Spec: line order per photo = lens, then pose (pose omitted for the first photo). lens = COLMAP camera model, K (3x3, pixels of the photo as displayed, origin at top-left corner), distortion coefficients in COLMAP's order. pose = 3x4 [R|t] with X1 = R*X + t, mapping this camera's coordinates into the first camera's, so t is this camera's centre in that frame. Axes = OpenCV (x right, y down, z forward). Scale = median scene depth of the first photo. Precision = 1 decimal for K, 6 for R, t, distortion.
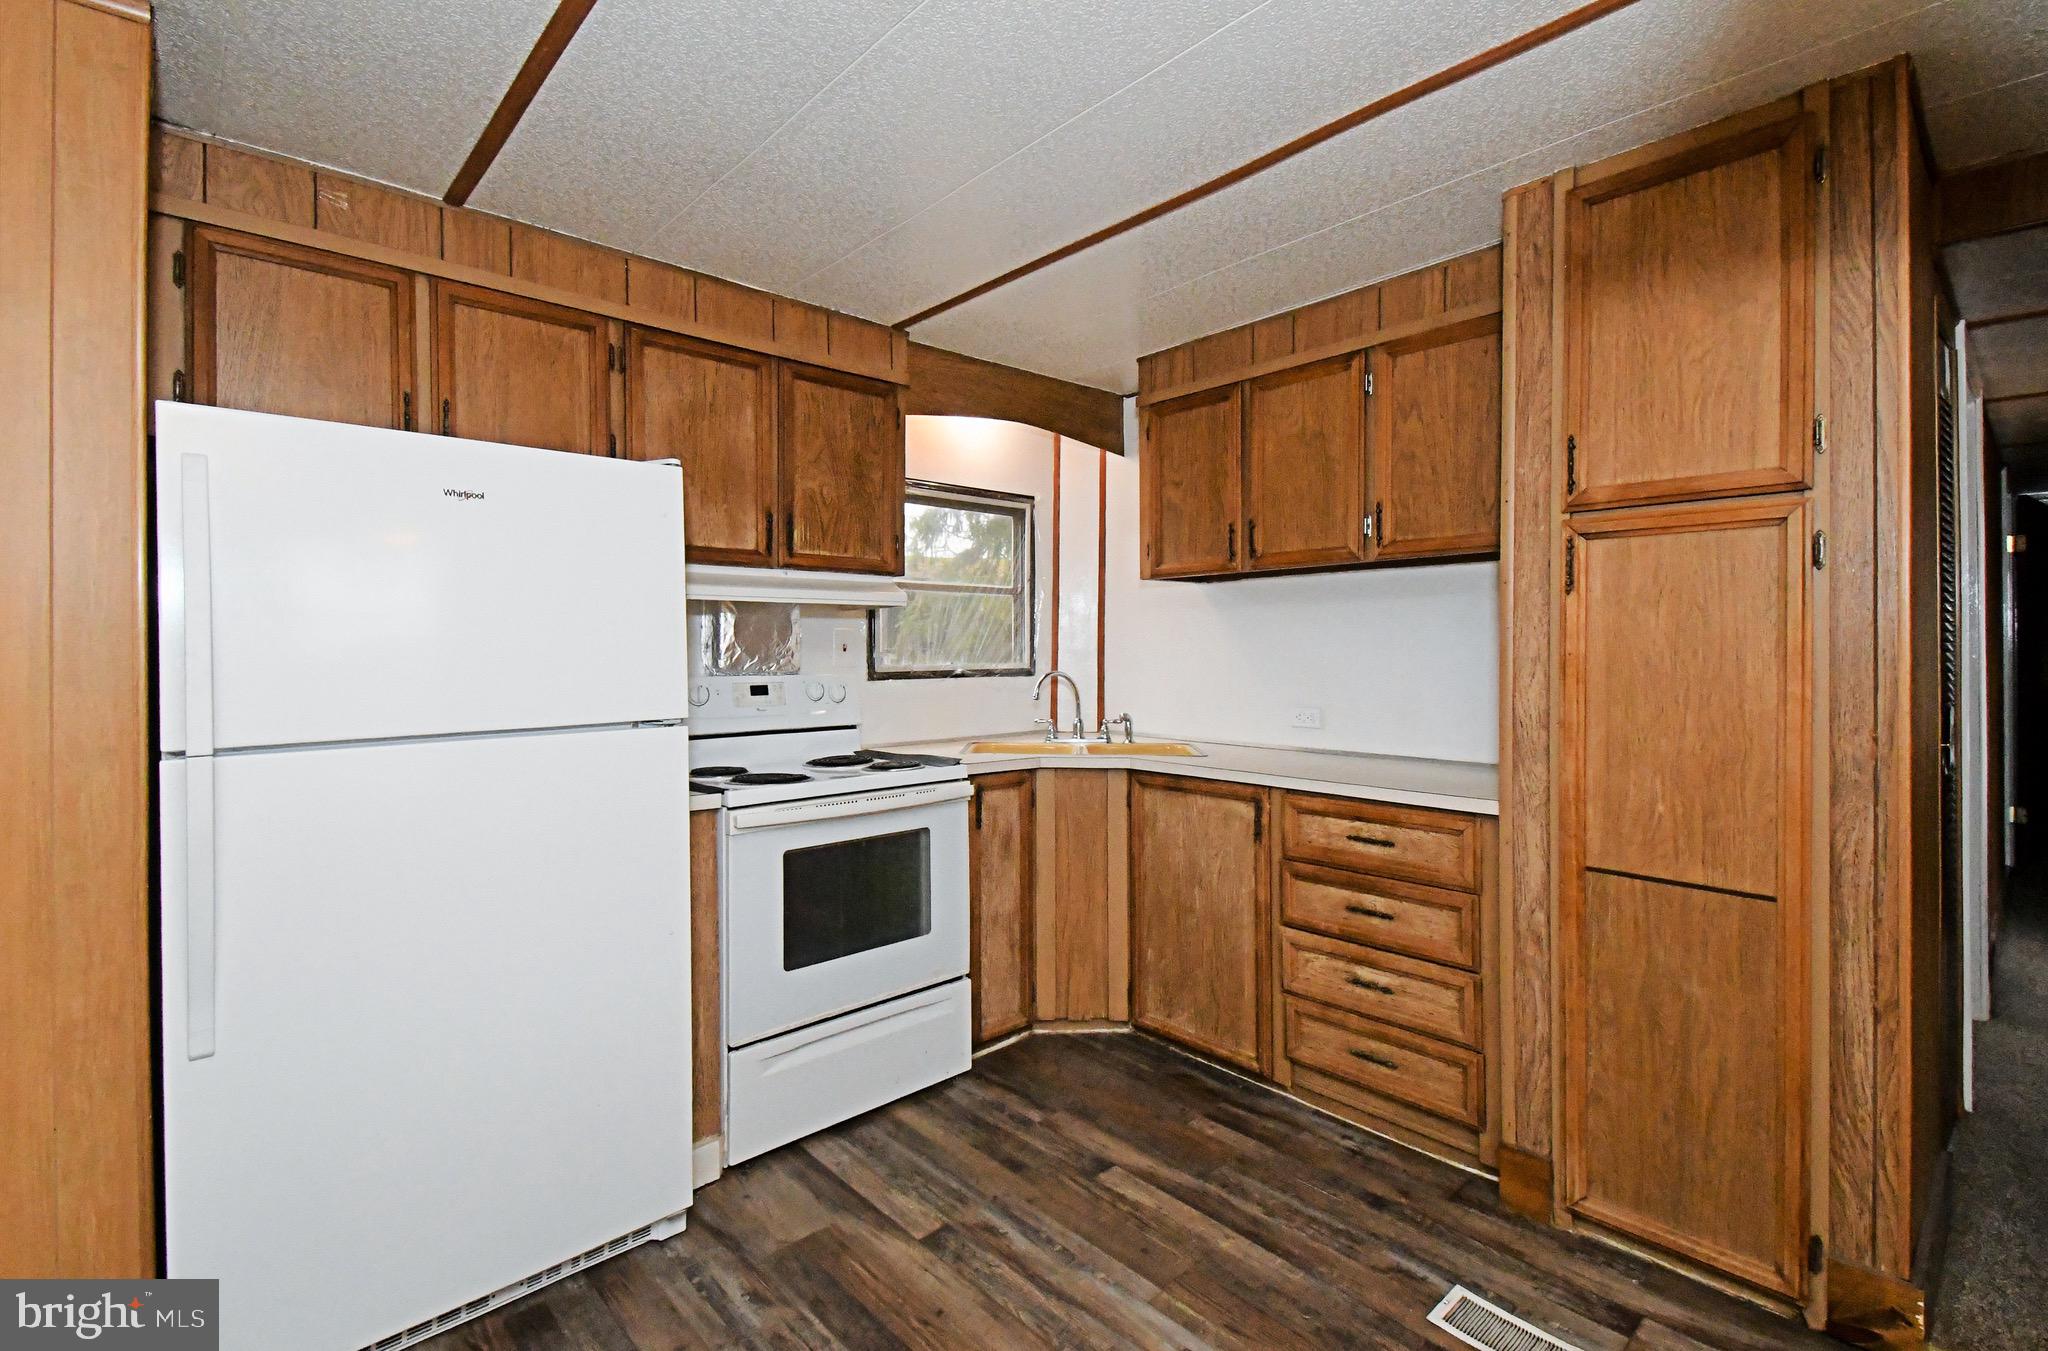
lens RADIAL K [[911.2, 0, 956.0], [0, 911.2, 645.6], [0, 0, 1]] dist [-0.000047, 0.000191]
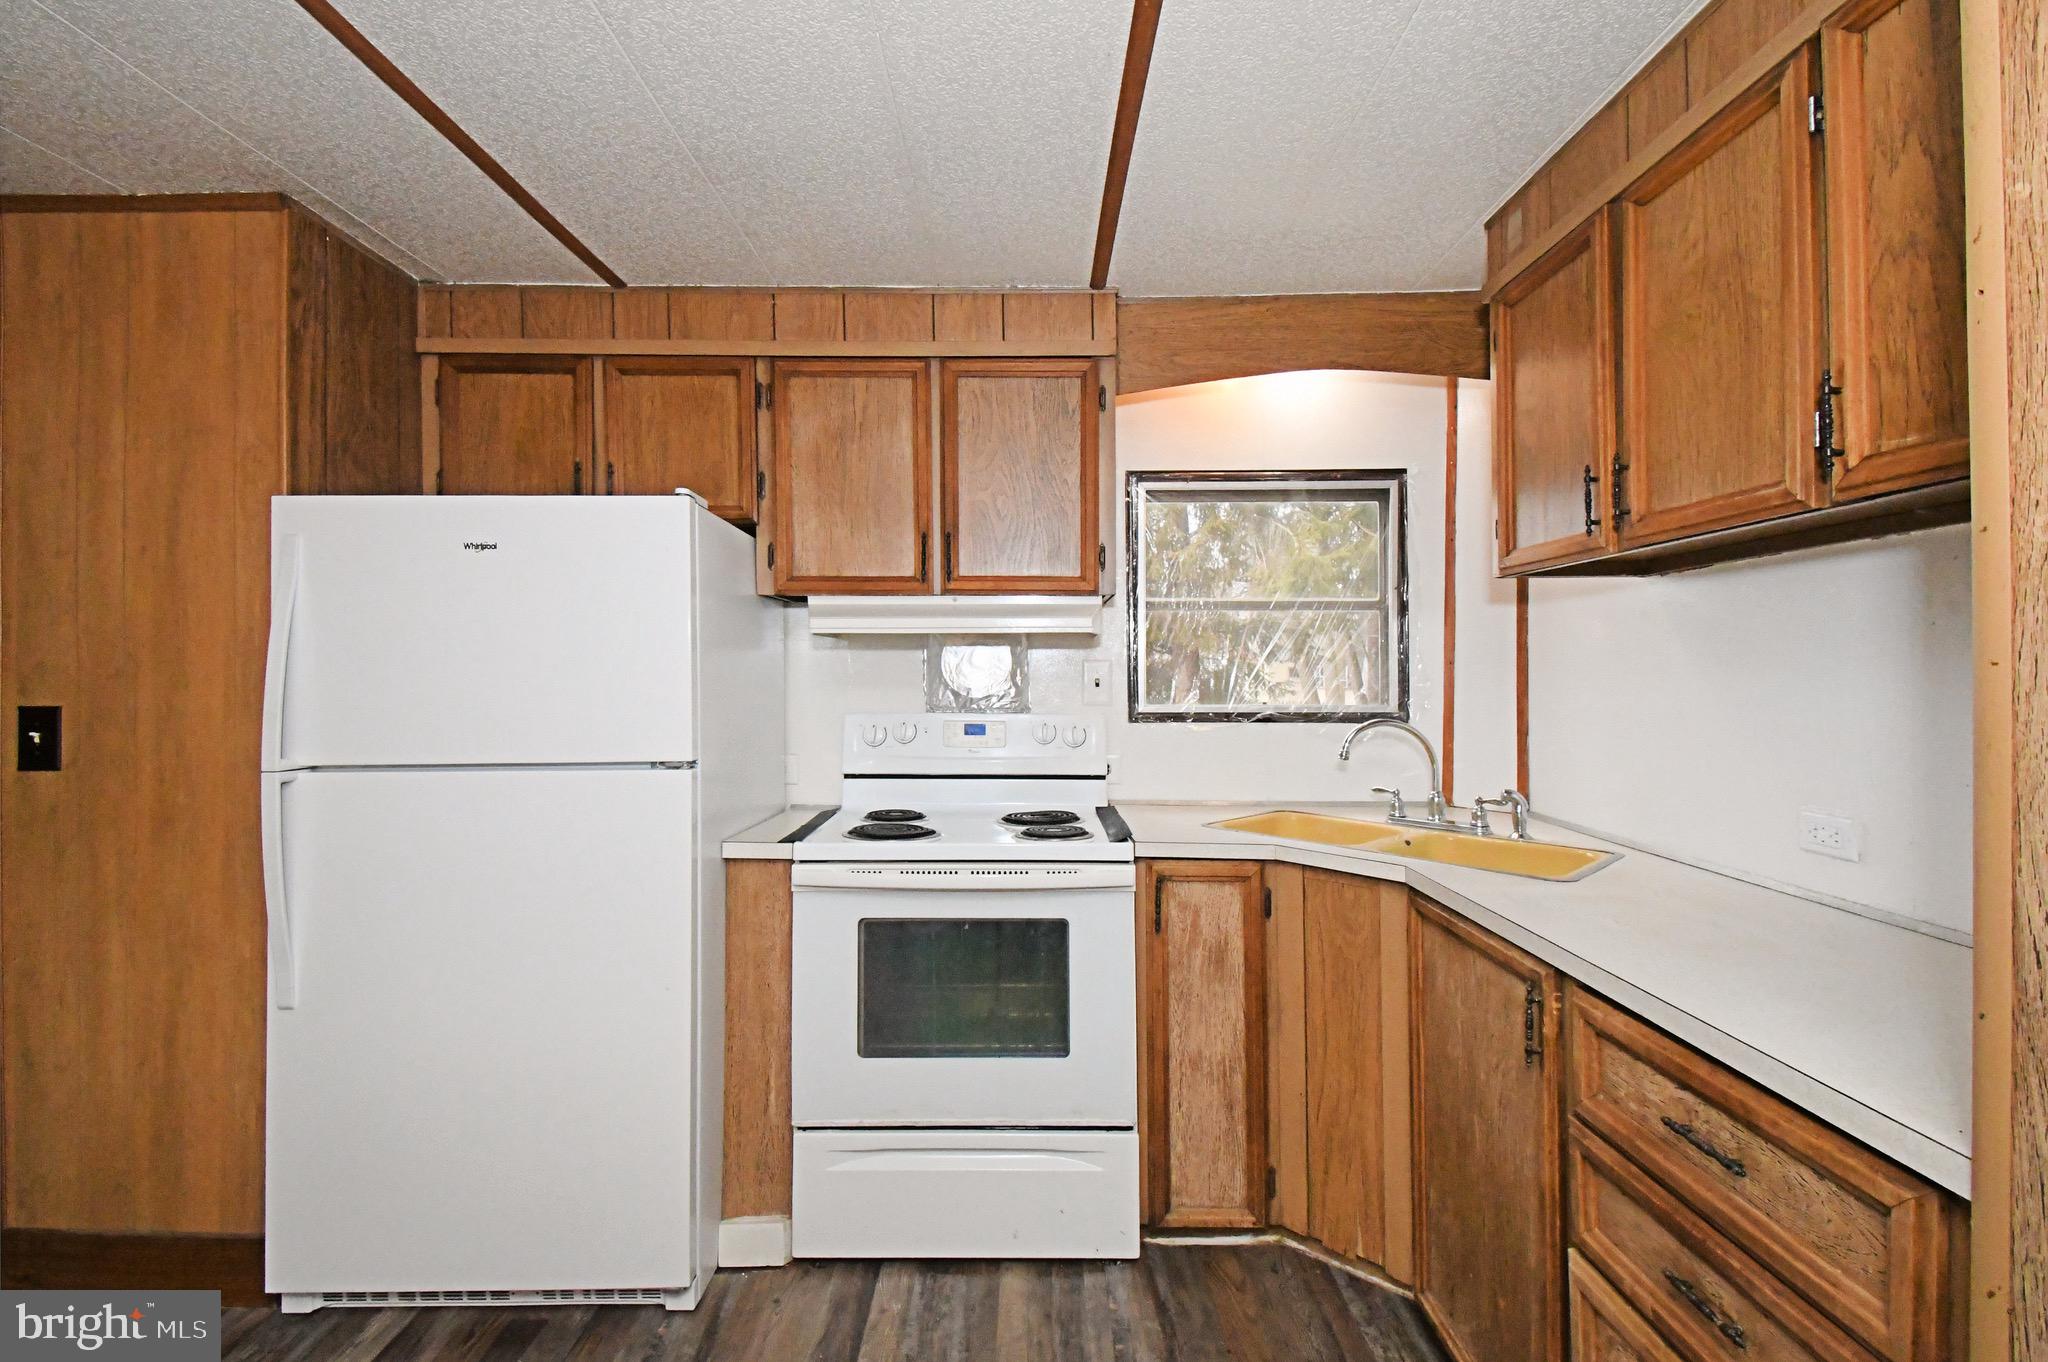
lens RADIAL K [[867.6, 0, 1023.7], [0, 867.6, 658.4], [0, 0, 1]] dist [0.002548, -0.000618]
pose [[0.762572, -0.006243, -0.646873, 0.472844], [-0.001503, 0.999934, -0.011421, -0.014829], [0.646902, 0.009681, 0.762512, 0.466191]]
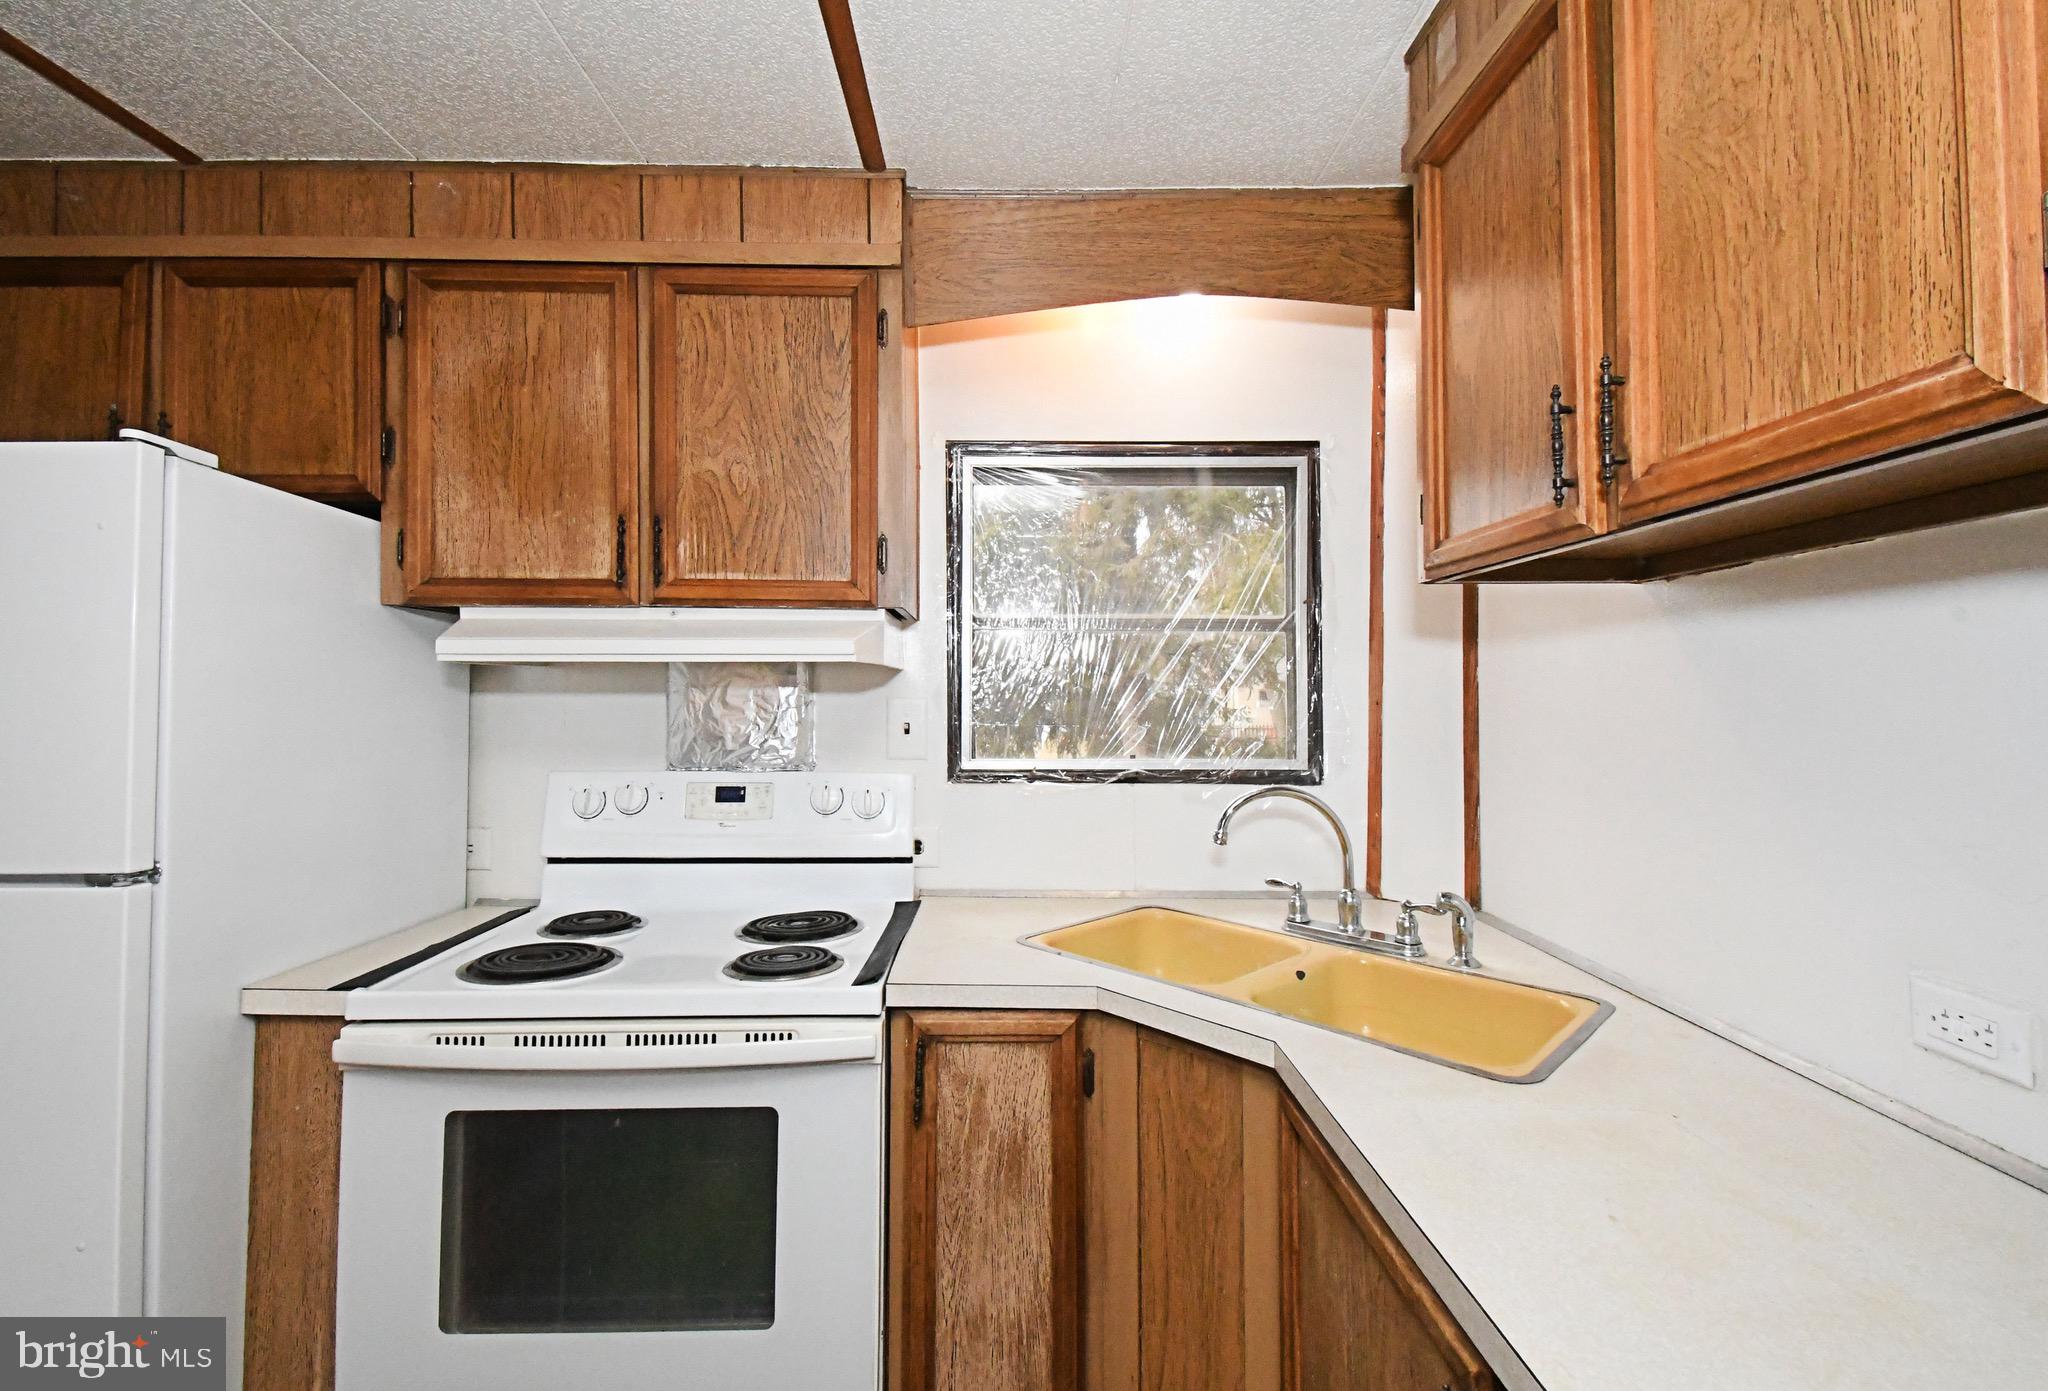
lens RADIAL K [[863.8, 0, 1047.5], [0, 863.8, 666.2], [0, 0, 1]] dist [0.018910, -0.016186]
pose [[0.789966, -0.012878, -0.613015, 0.429939], [-0.002606, 0.999700, -0.024360, -0.034805], [0.613144, 0.020841, 0.789696, 0.803933]]
